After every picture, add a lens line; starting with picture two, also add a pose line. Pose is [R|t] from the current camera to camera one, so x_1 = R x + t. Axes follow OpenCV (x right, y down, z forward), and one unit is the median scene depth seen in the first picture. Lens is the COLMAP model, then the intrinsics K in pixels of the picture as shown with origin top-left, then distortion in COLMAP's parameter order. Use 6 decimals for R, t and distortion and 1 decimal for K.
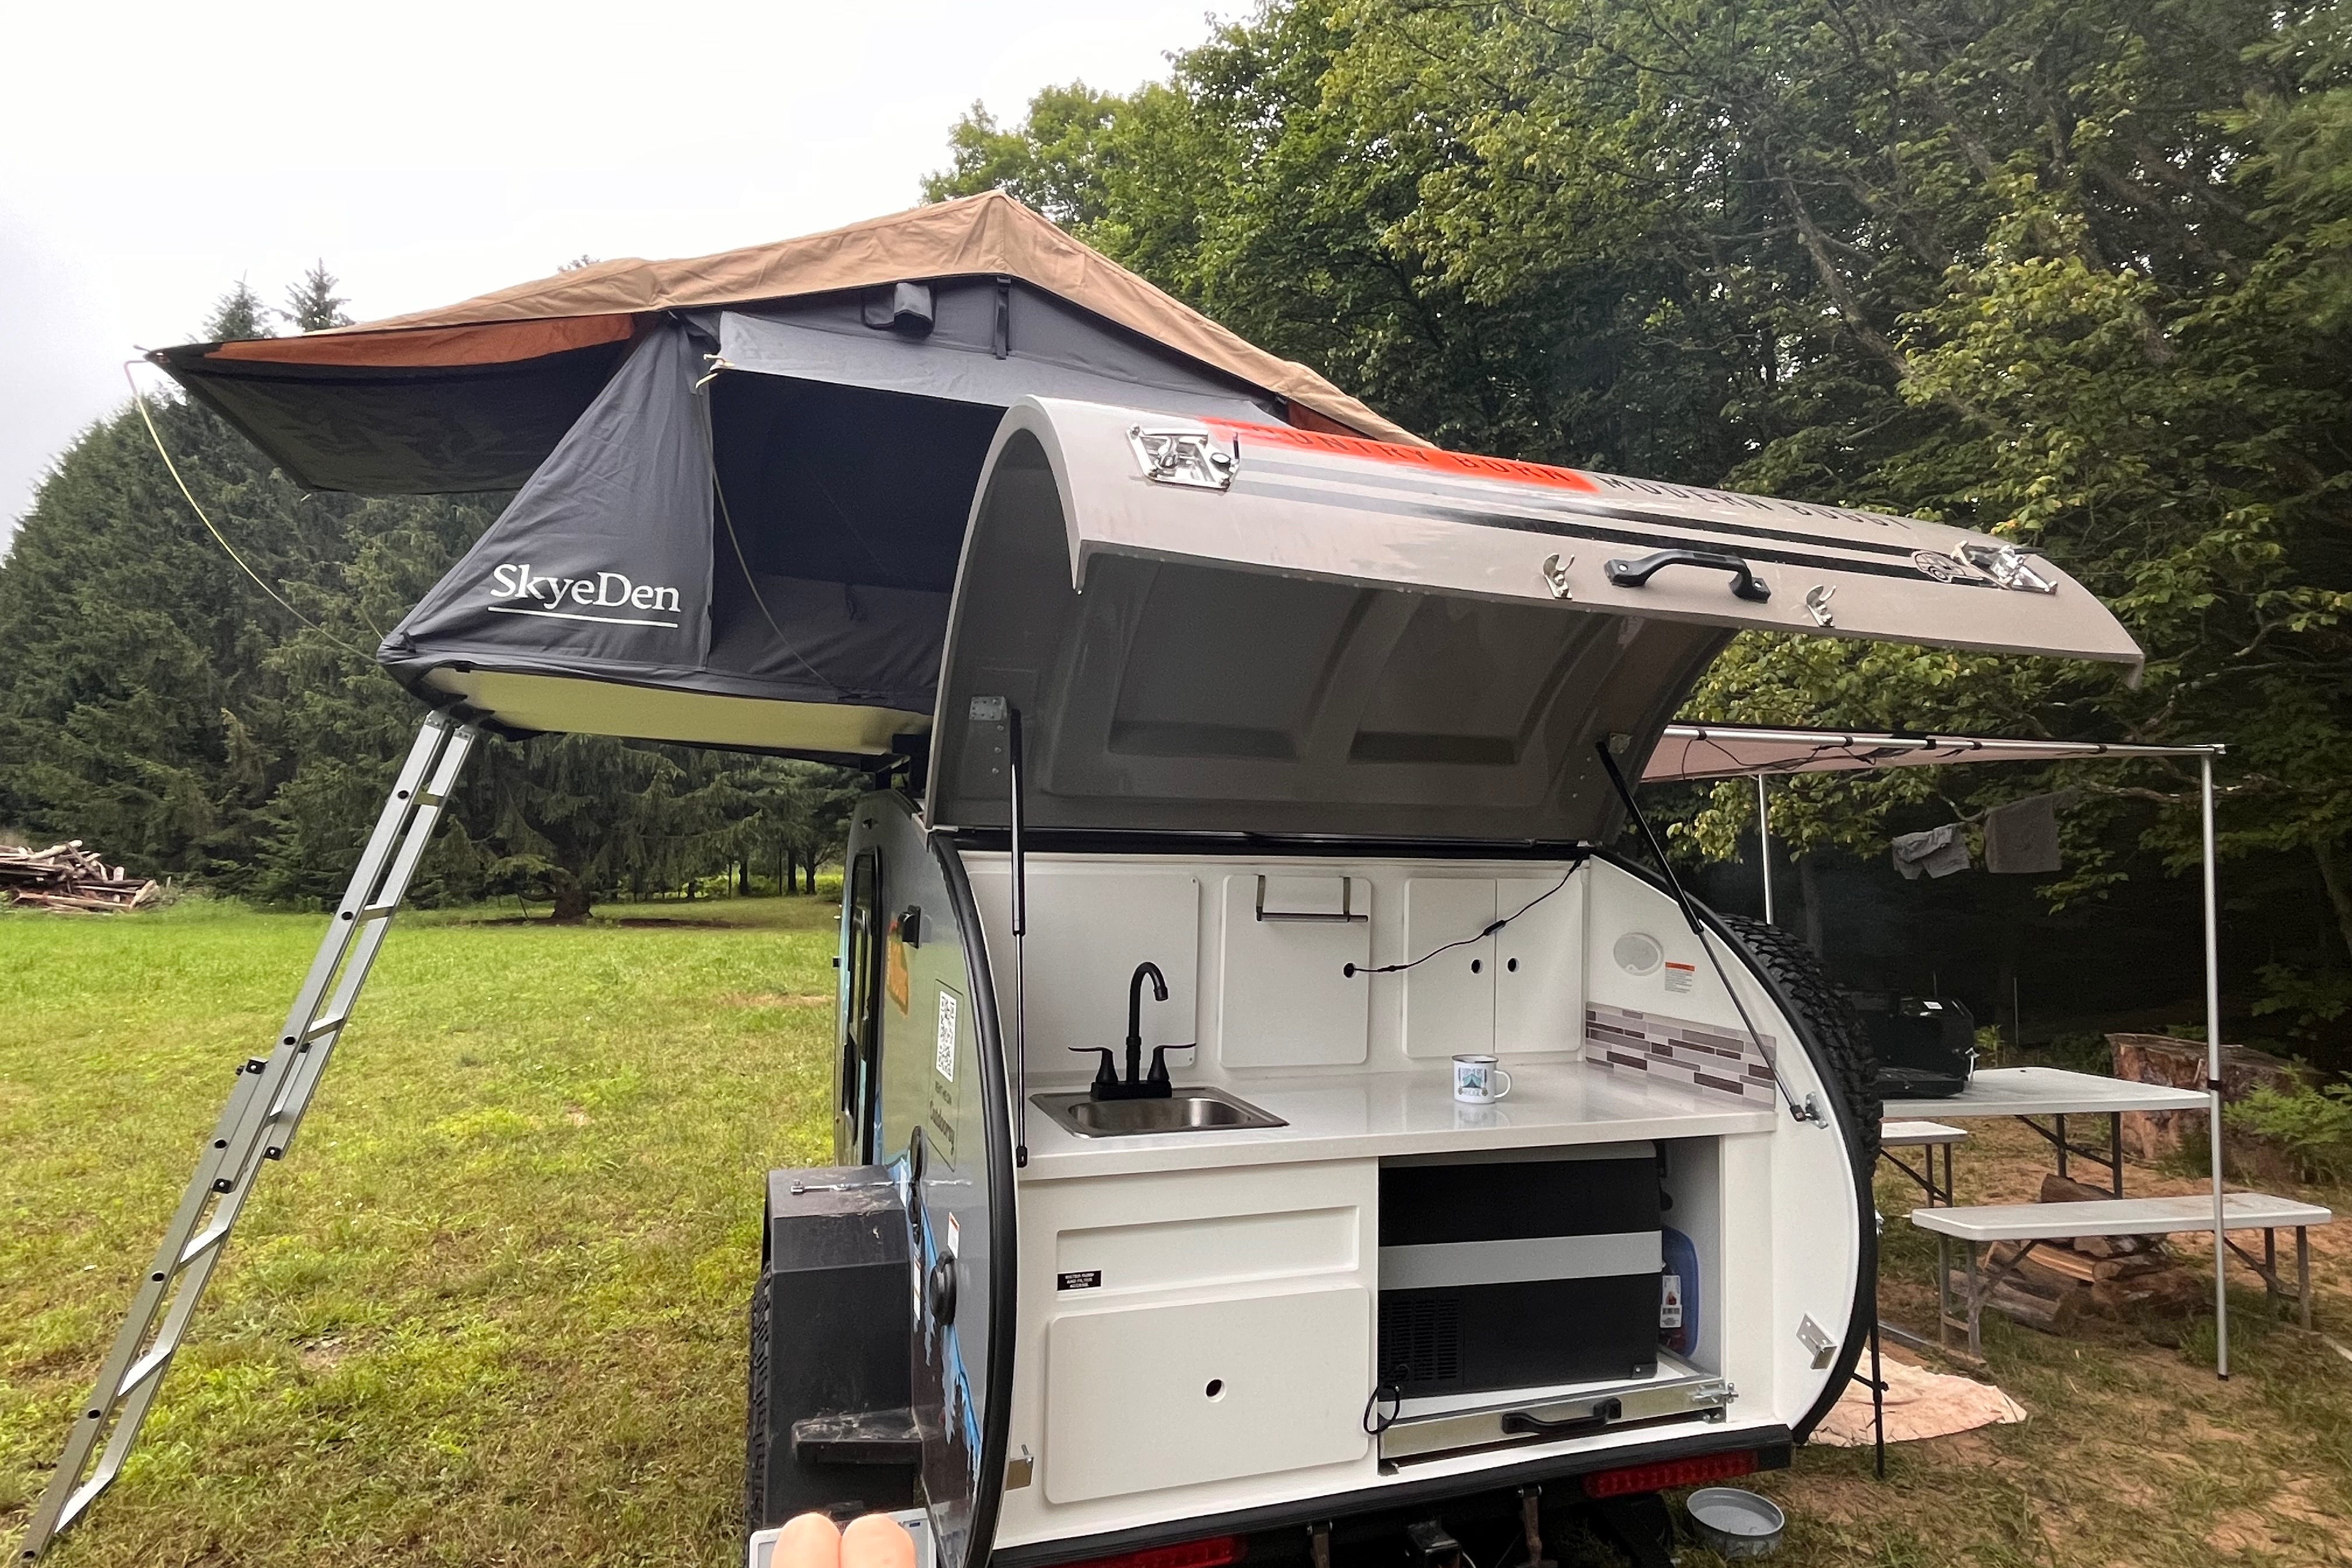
lens RADIAL K [[1235.0, 0, 1177.1], [0, 1235.0, 770.7], [0, 0, 1]] dist [-0.007288, -0.000037]
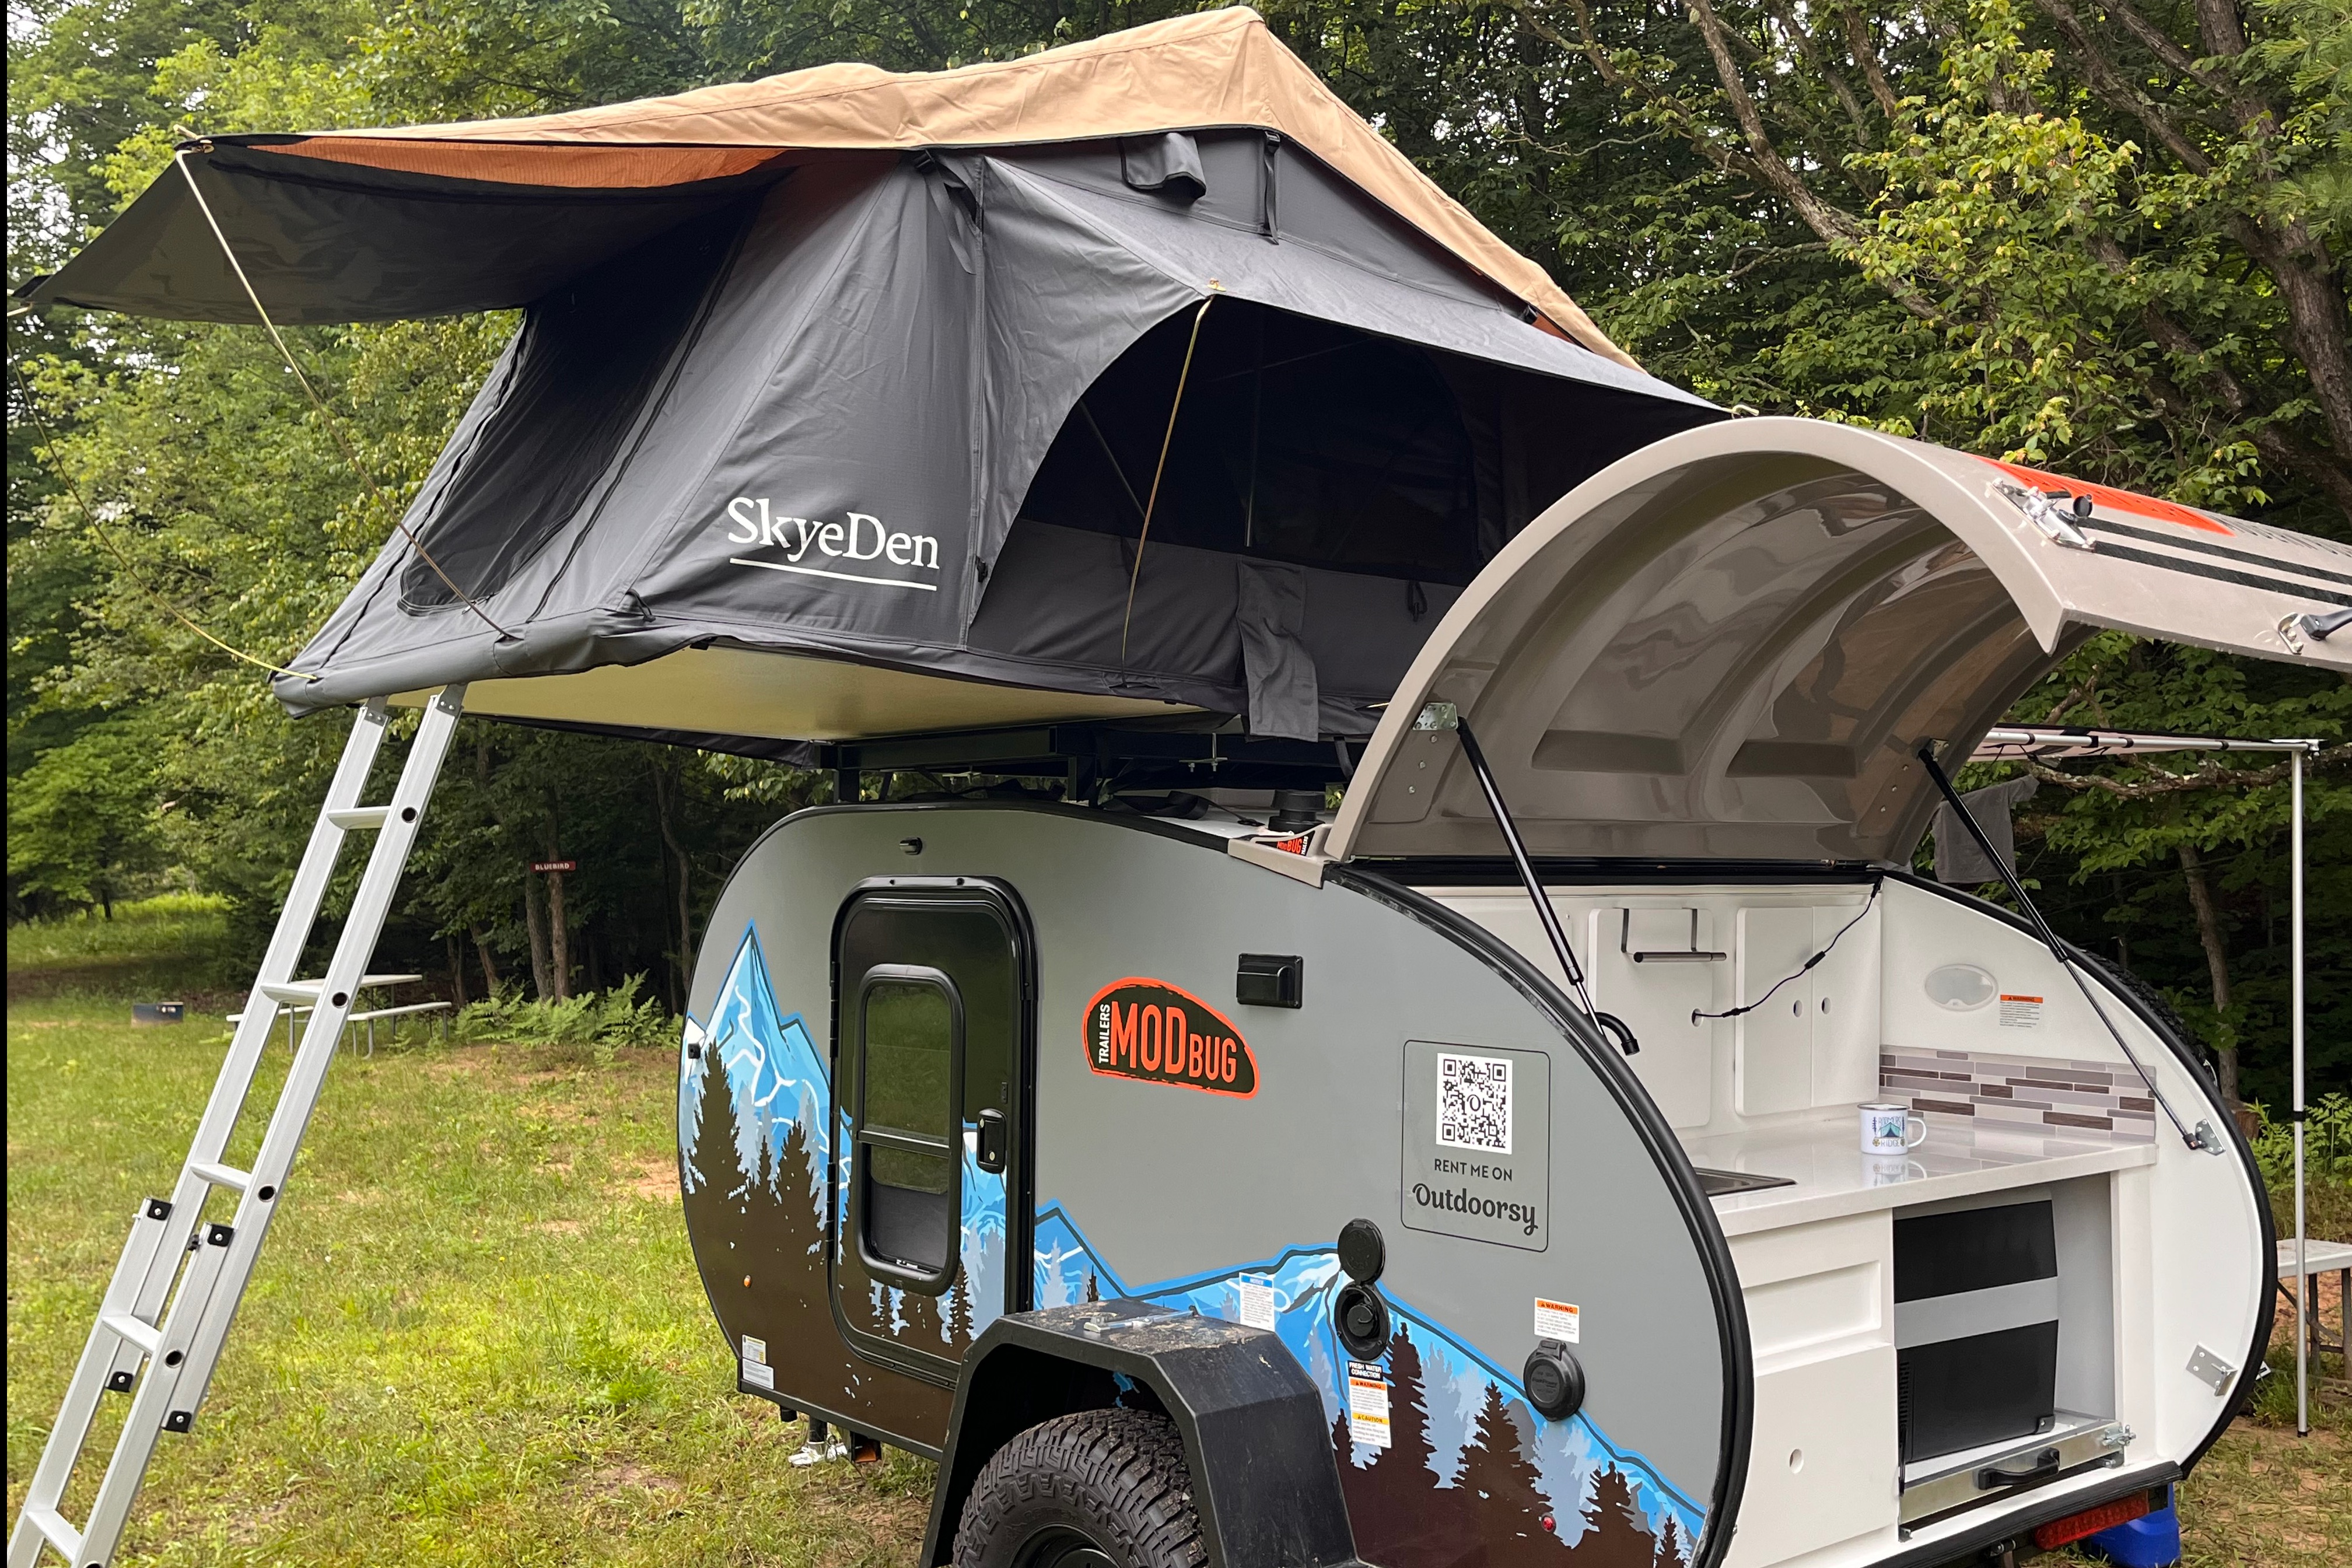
lens RADIAL K [[2090.3, 0, 1172.8], [0, 2090.3, 798.7], [0, 0, 1]] dist [0.029667, -0.007716]
pose [[0.935157, -0.002800, 0.354223, -0.723163], [-0.010898, 0.999268, 0.036671, -0.039262], [-0.354066, -0.038154, 0.934442, -0.224164]]
